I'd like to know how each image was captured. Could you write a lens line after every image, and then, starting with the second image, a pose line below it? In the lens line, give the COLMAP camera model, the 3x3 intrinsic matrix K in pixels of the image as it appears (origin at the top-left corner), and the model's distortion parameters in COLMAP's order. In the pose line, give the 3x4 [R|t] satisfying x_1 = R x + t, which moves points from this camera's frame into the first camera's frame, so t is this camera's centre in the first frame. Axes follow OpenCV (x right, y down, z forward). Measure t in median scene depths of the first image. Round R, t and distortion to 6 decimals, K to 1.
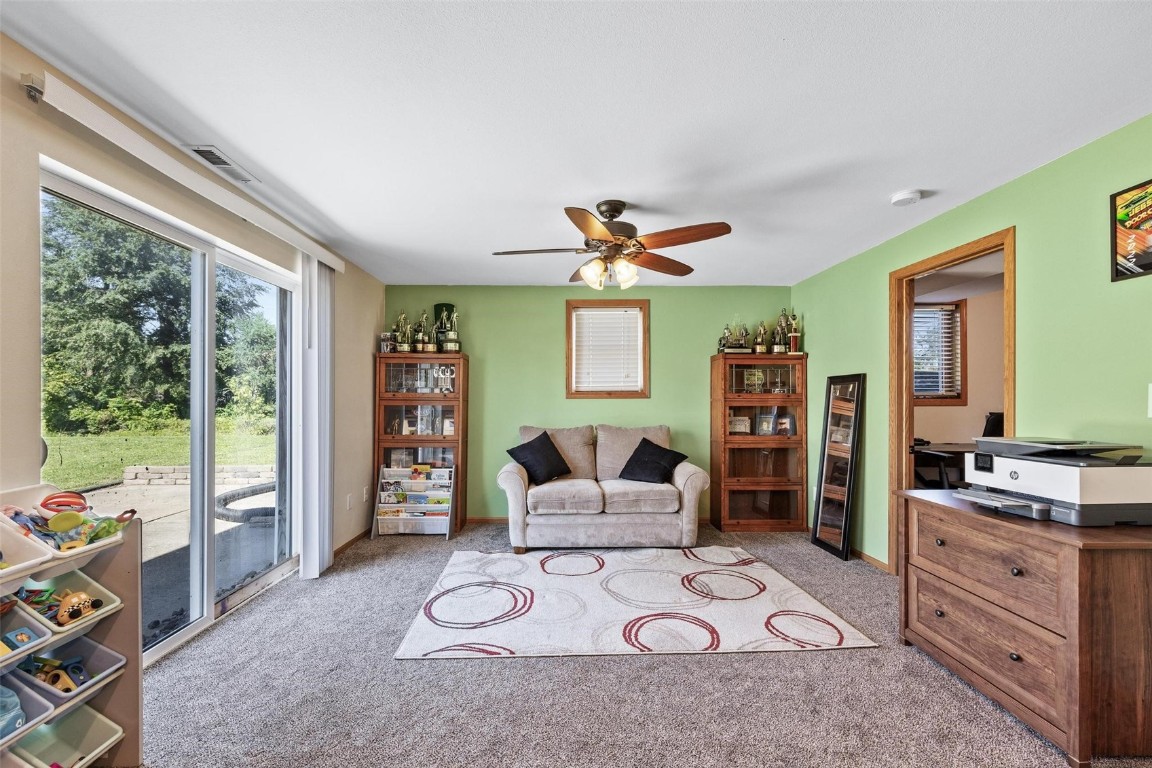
lens RADIAL K [[740.7, 0, 576.0], [0, 740.7, 384.0], [0, 0, 1]] dist [-0.001129, 0.000066]
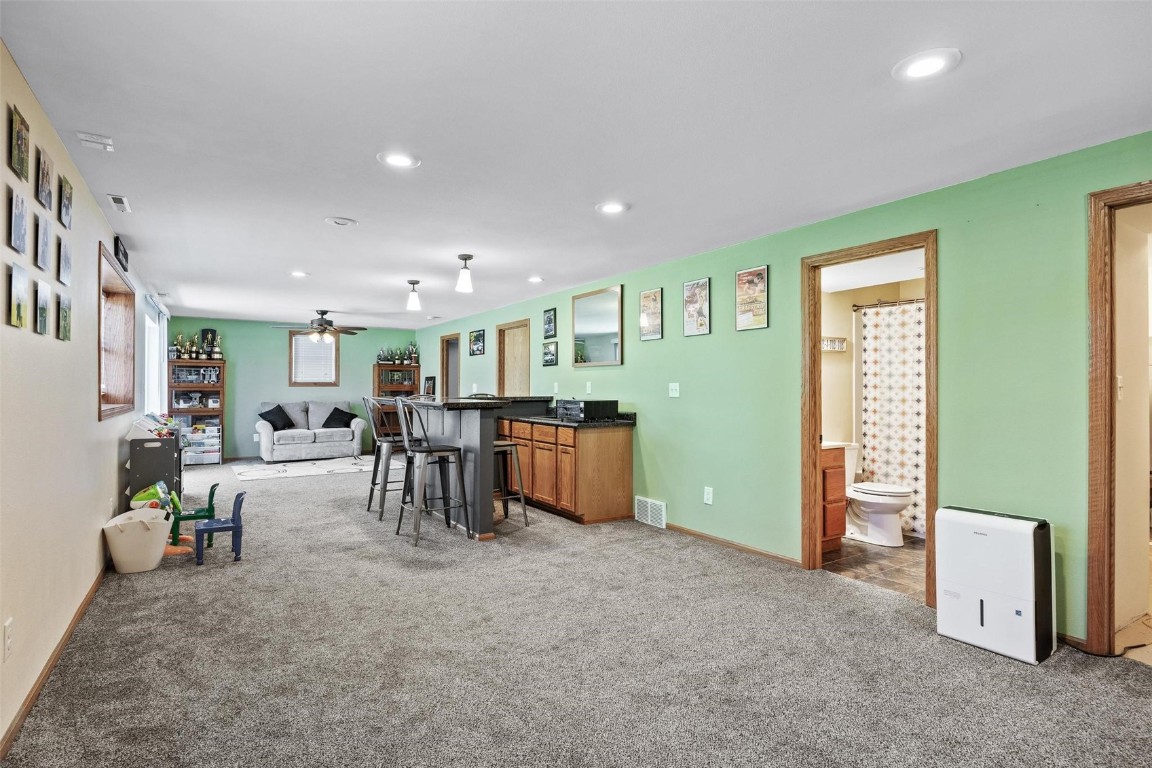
lens RADIAL K [[679.0, 0, 576.0], [0, 679.0, 384.0], [0, 0, 1]] dist [-0.002720, -0.000705]
pose [[0.908138, 0.003477, 0.418656, -0.078821], [-0.011144, 0.999812, 0.015870, -0.022581], [-0.418522, -0.019078, 0.908006, -0.859409]]
